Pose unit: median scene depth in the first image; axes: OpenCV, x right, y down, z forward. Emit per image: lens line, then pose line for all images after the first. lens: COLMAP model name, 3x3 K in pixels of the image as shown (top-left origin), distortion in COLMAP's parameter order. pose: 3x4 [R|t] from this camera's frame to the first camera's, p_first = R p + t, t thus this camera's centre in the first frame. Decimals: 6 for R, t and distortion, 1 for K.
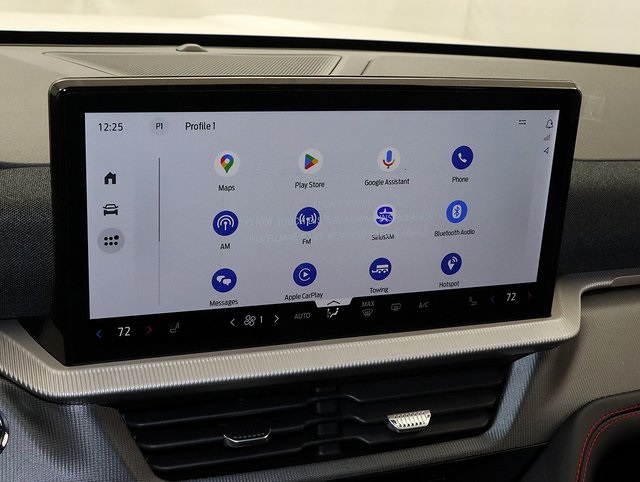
lens RADIAL K [[879.8, 0, 323.2], [0, 879.8, 243.4], [0, 0, 1]] dist [-0.032583, 0.000000]
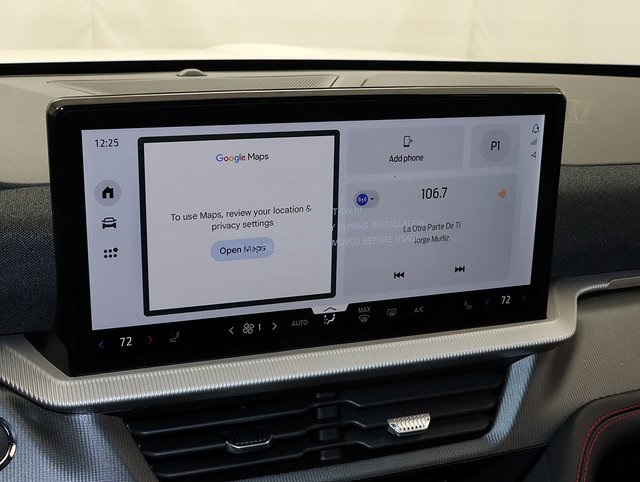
lens RADIAL K [[879.8, 0, 322.2], [0, 879.8, 246.7], [0, 0, 1]] dist [-0.032583, 0.000000]
pose [[0.999296, -0.031991, -0.019589, 0.024422], [0.031385, 0.999041, -0.030528, 0.024950], [0.020547, 0.029892, 0.999342, -0.024731]]
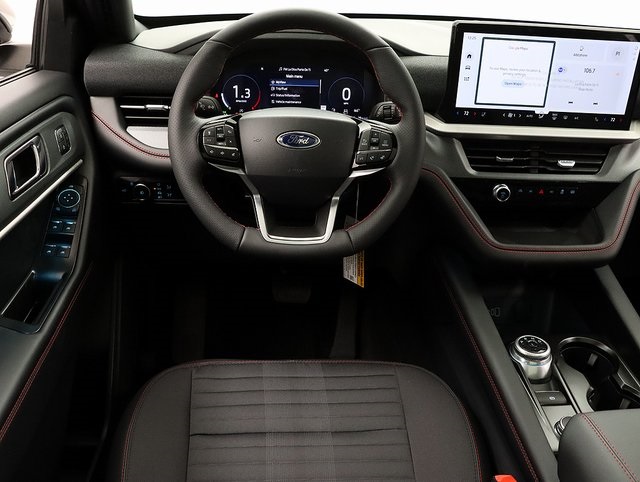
lens RADIAL K [[618.8, 0, 323.5], [0, 618.8, 243.3], [0, 0, 1]] dist [-0.095759, 0.000000]
pose [[0.962656, 0.099384, -0.251824, -0.118044], [-0.075982, 0.991978, 0.101031, 0.316011], [0.259845, -0.078124, 0.962485, -0.942216]]
